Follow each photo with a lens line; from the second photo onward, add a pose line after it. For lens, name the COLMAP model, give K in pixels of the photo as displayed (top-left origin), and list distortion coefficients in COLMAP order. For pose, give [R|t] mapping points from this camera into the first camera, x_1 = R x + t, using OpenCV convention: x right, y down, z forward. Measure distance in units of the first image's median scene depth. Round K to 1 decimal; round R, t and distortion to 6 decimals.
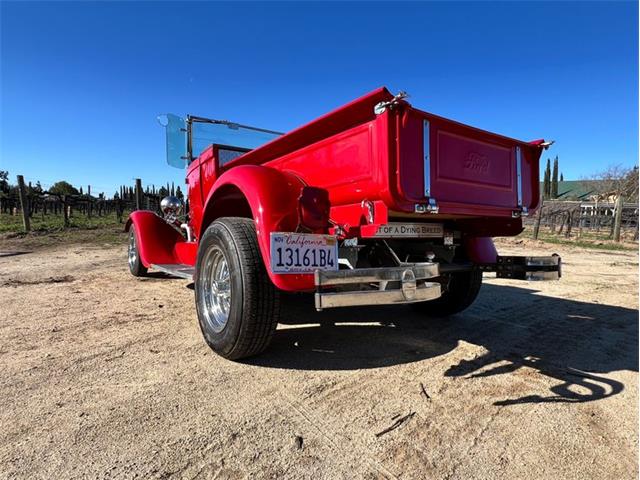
lens RADIAL K [[371.2, 0, 315.4], [0, 371.2, 244.0], [0, 0, 1]] dist [-0.003660, 0.000923]
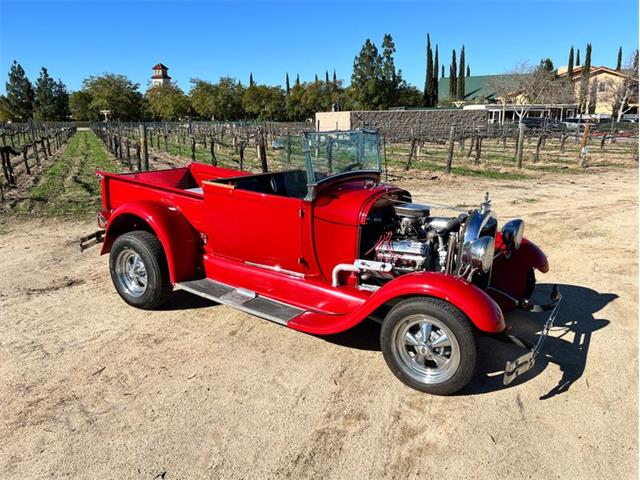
lens RADIAL K [[504.3, 0, 320.0], [0, 504.3, 240.0], [0, 0, 1]] dist [0.067479, -0.075092]
pose [[0.951962, -0.105992, 0.287289, -0.802284], [0.062179, 0.985548, 0.157570, -0.405135], [-0.299838, -0.132137, 0.944795, -1.126526]]
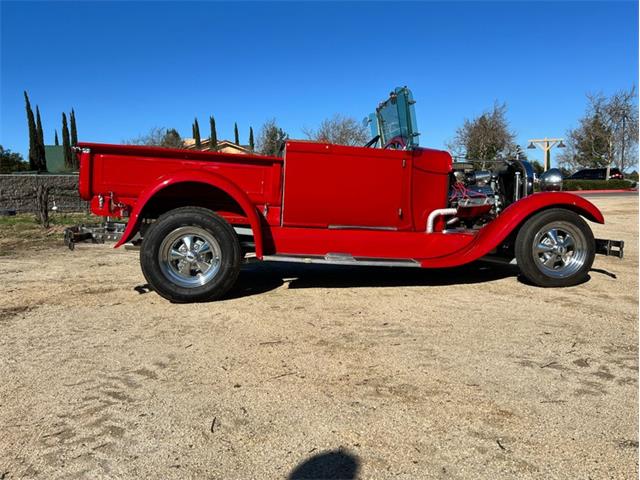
lens RADIAL K [[616.4, 0, 323.9], [0, 616.4, 239.6], [0, 0, 1]] dist [-0.007777, 0.002099]
pose [[0.547598, -0.101163, 0.830604, -2.601059], [0.109290, 0.992808, 0.048867, -0.045346], [-0.829574, 0.064017, 0.554715, -0.283427]]
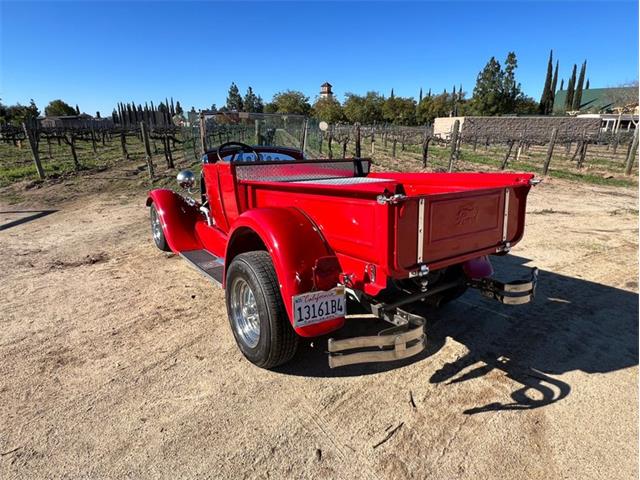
lens RADIAL K [[371.2, 0, 315.4], [0, 371.2, 244.0], [0, 0, 1]] dist [-0.003660, 0.000923]
pose [[0.999656, -0.013957, -0.022195, -0.008871], [0.018505, 0.975289, 0.220156, -0.354376], [0.018574, -0.220491, 0.975212, -0.132485]]
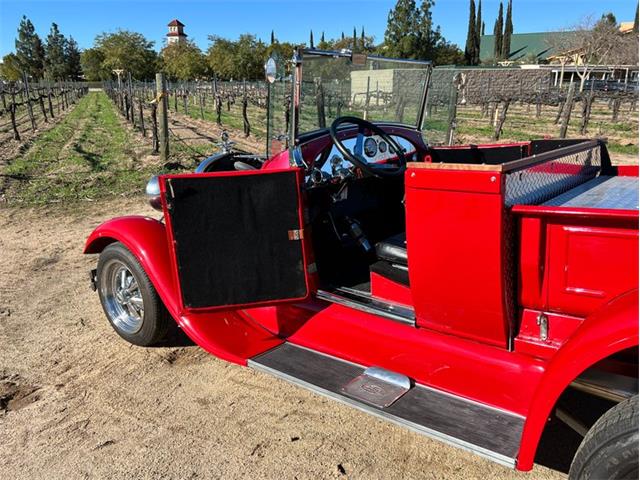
lens RADIAL K [[523.2, 0, 315.9], [0, 523.2, 237.3], [0, 0, 1]] dist [0.055942, -0.058100]
pose [[0.965192, -0.101522, 0.241034, -0.868946], [0.051101, 0.977029, 0.206890, -0.433388], [-0.256501, -0.187371, 0.948208, 0.559388]]
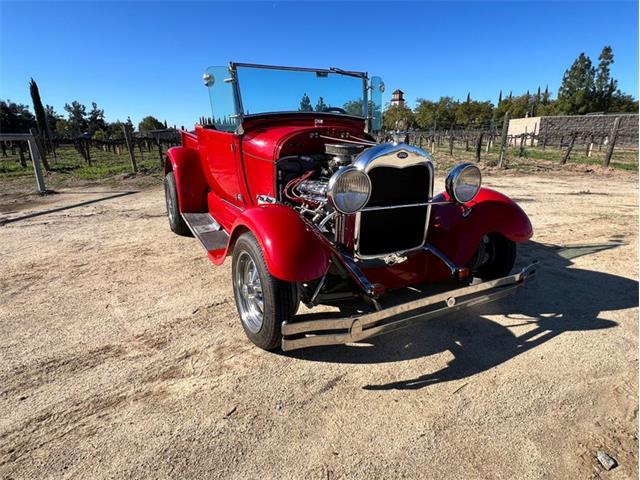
lens RADIAL K [[376.1, 0, 316.7], [0, 376.1, 245.5], [0, 0, 1]] dist [-0.003898, 0.001508]
pose [[0.980090, 0.013198, -0.198112, 0.325002], [0.025771, 0.980892, 0.192839, -0.102324], [0.196872, -0.194106, 0.961023, -0.665280]]
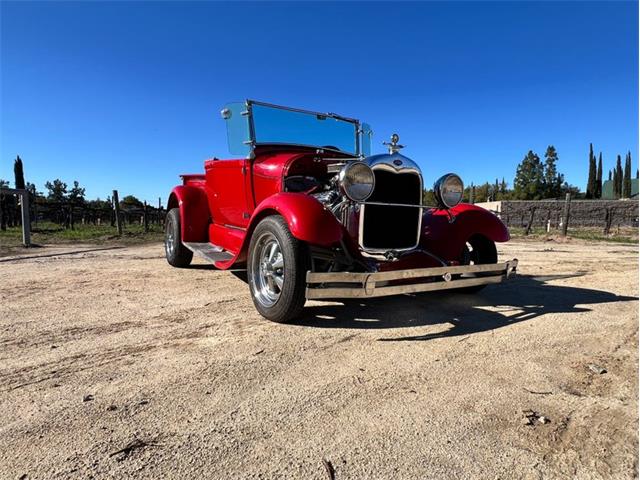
lens RADIAL K [[376.1, 0, 316.7], [0, 376.1, 245.5], [0, 0, 1]] dist [-0.003898, 0.001508]
pose [[0.990877, -0.012867, -0.134153, 0.242509], [0.010468, 0.999773, -0.018578, 0.163617], [0.134361, 0.017005, 0.990787, -0.836461]]
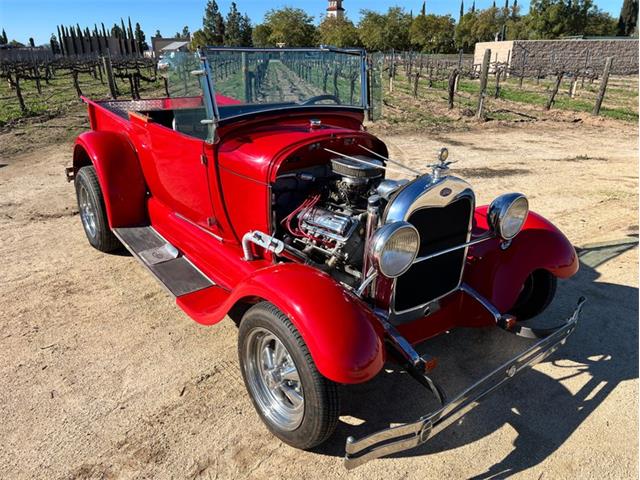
lens RADIAL K [[481.1, 0, 322.1], [0, 481.1, 240.3], [0, 0, 1]] dist [0.053449, -0.056912]
pose [[0.999339, -0.024051, -0.027248, 0.084810], [0.030647, 0.960639, 0.276103, -0.357845], [0.019535, -0.276756, 0.960742, -0.661064]]
